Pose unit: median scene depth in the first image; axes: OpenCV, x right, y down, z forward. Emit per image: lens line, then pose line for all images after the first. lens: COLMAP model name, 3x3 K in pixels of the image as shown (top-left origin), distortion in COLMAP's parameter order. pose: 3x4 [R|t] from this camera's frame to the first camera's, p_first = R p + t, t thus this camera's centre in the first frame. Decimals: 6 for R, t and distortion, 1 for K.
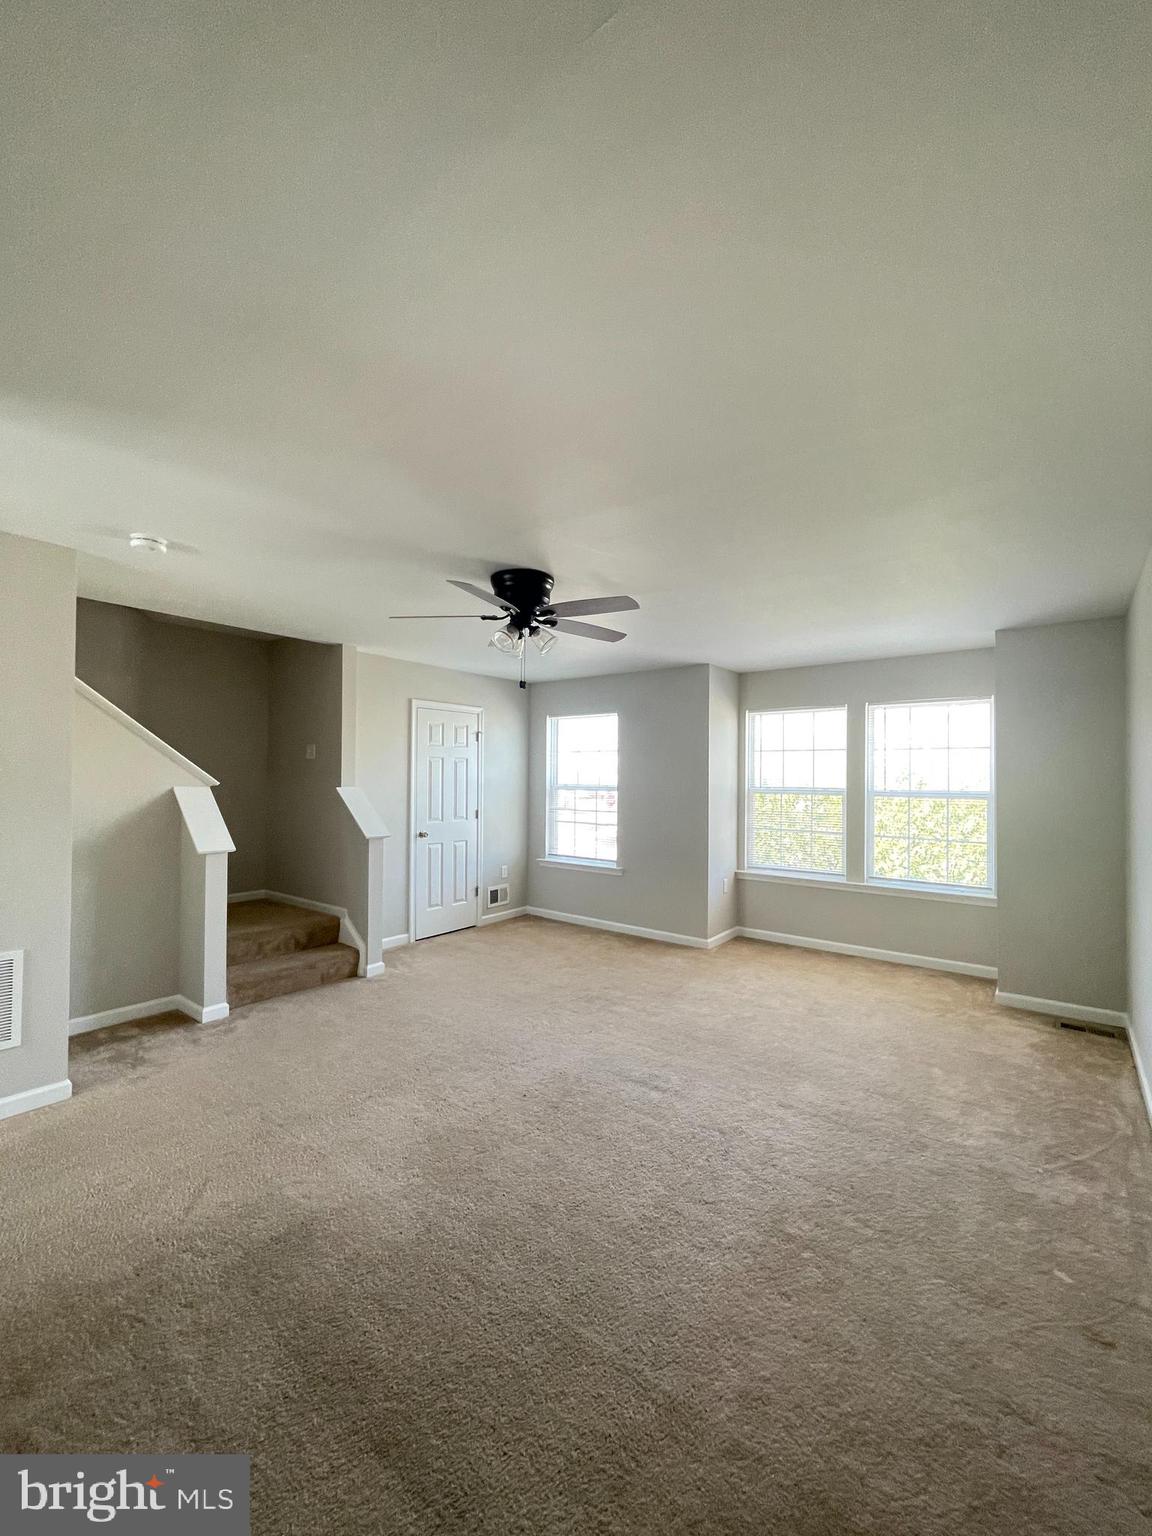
lens RADIAL K [[624.8, 0, 577.8], [0, 624.8, 766.5], [0, 0, 1]] dist [-0.003300, 0.000909]
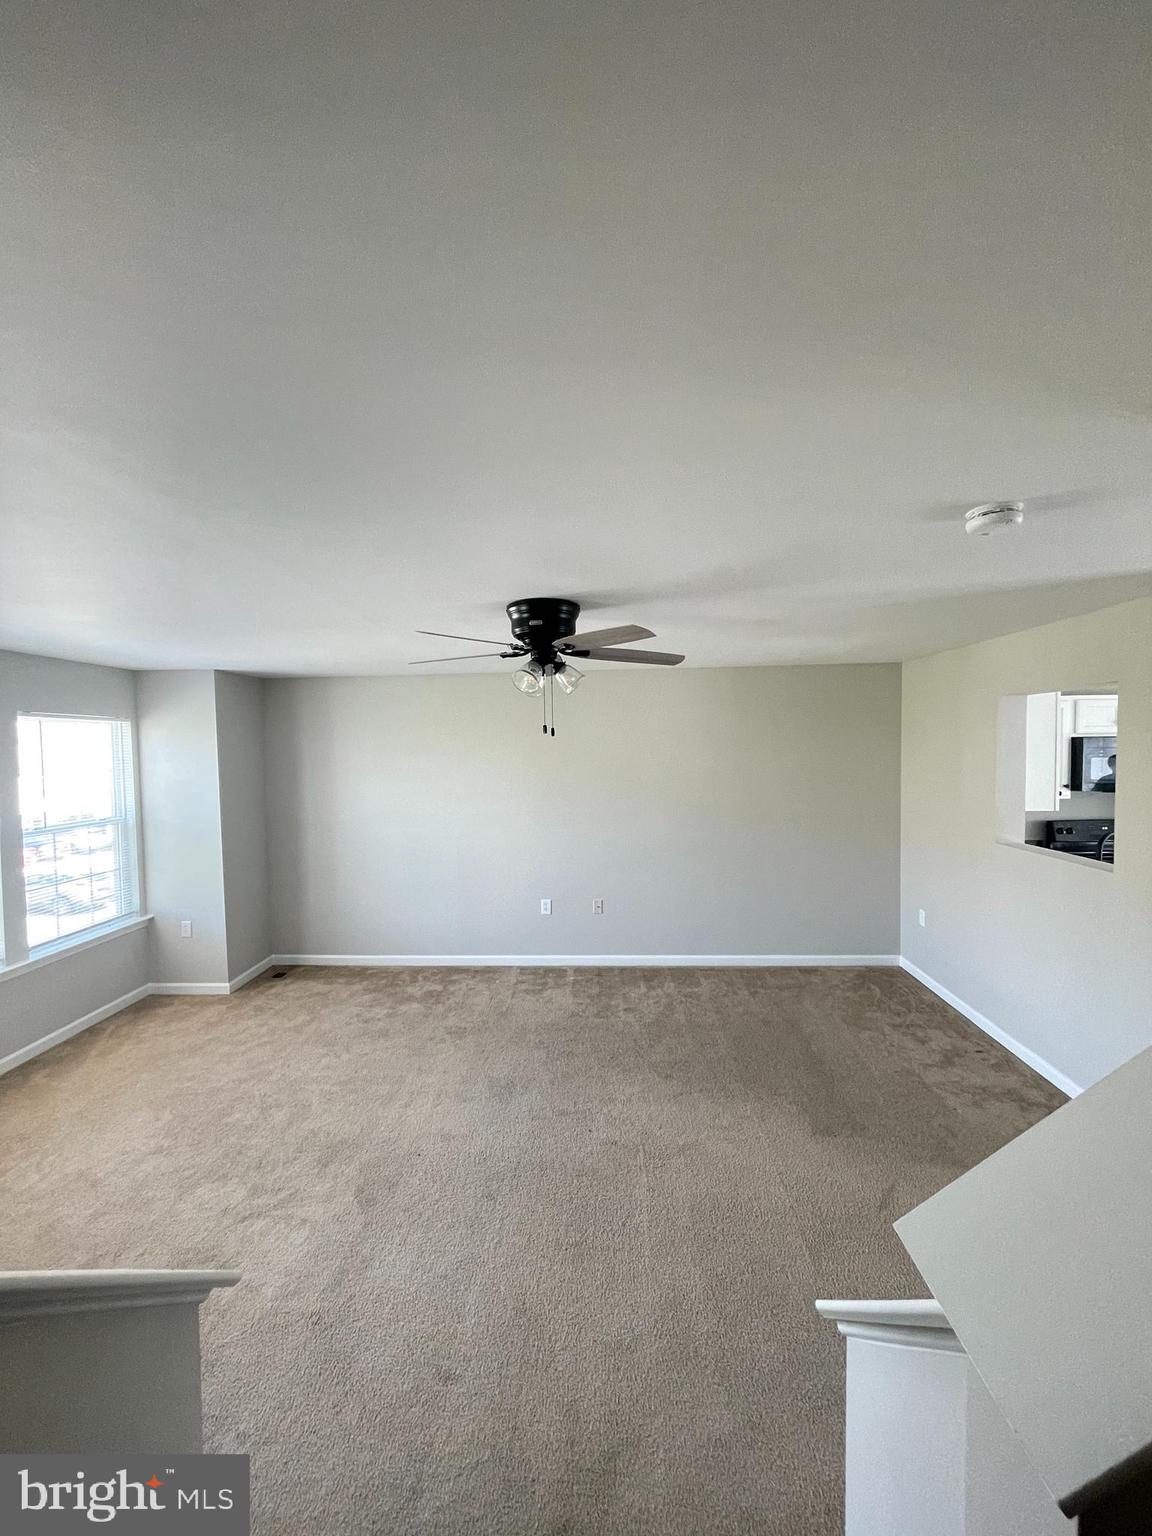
lens RADIAL K [[624.8, 0, 577.8], [0, 624.8, 766.5], [0, 0, 1]] dist [-0.003300, 0.000909]
pose [[-0.586775, -0.027745, 0.809274, -0.500890], [-0.010860, 0.999593, 0.026395, -0.064362], [-0.809677, 0.006699, -0.586838, 0.900479]]
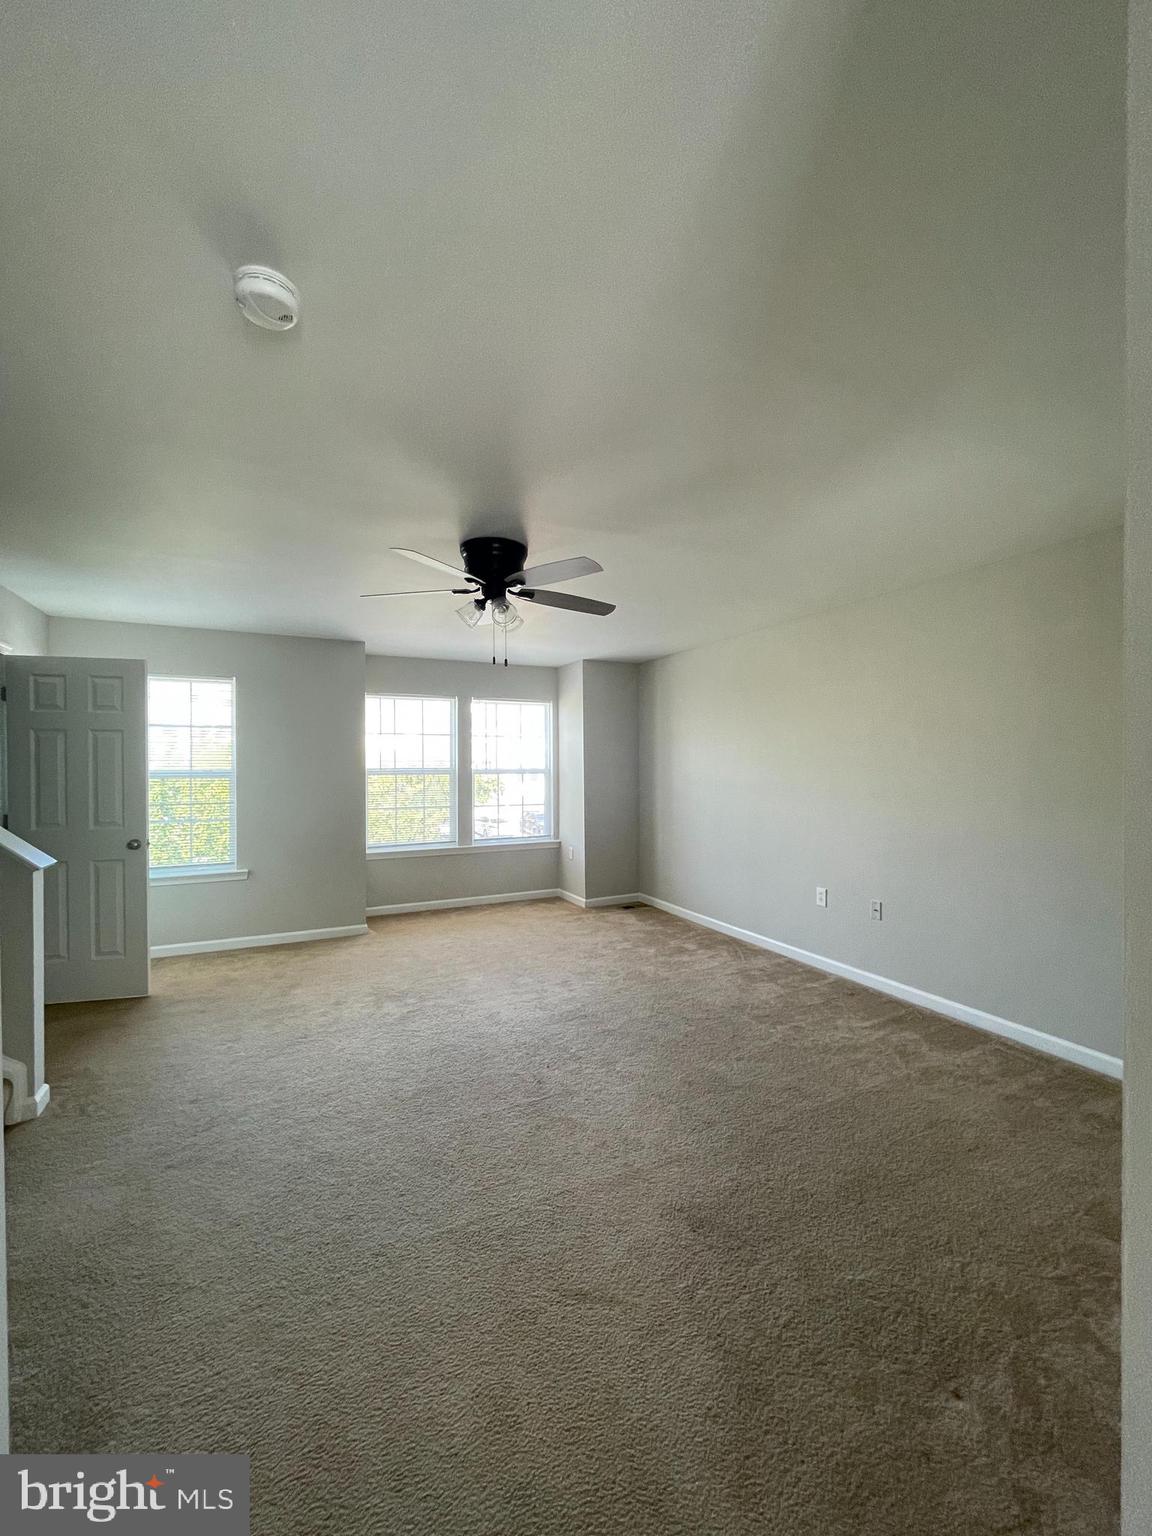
lens RADIAL K [[624.8, 0, 577.8], [0, 624.8, 766.5], [0, 0, 1]] dist [-0.003300, 0.000909]
pose [[0.427798, -0.015920, 0.903734, -0.547695], [-0.014502, 0.999595, 0.024473, 0.000468], [-0.903758, -0.023575, 0.427394, 0.292268]]
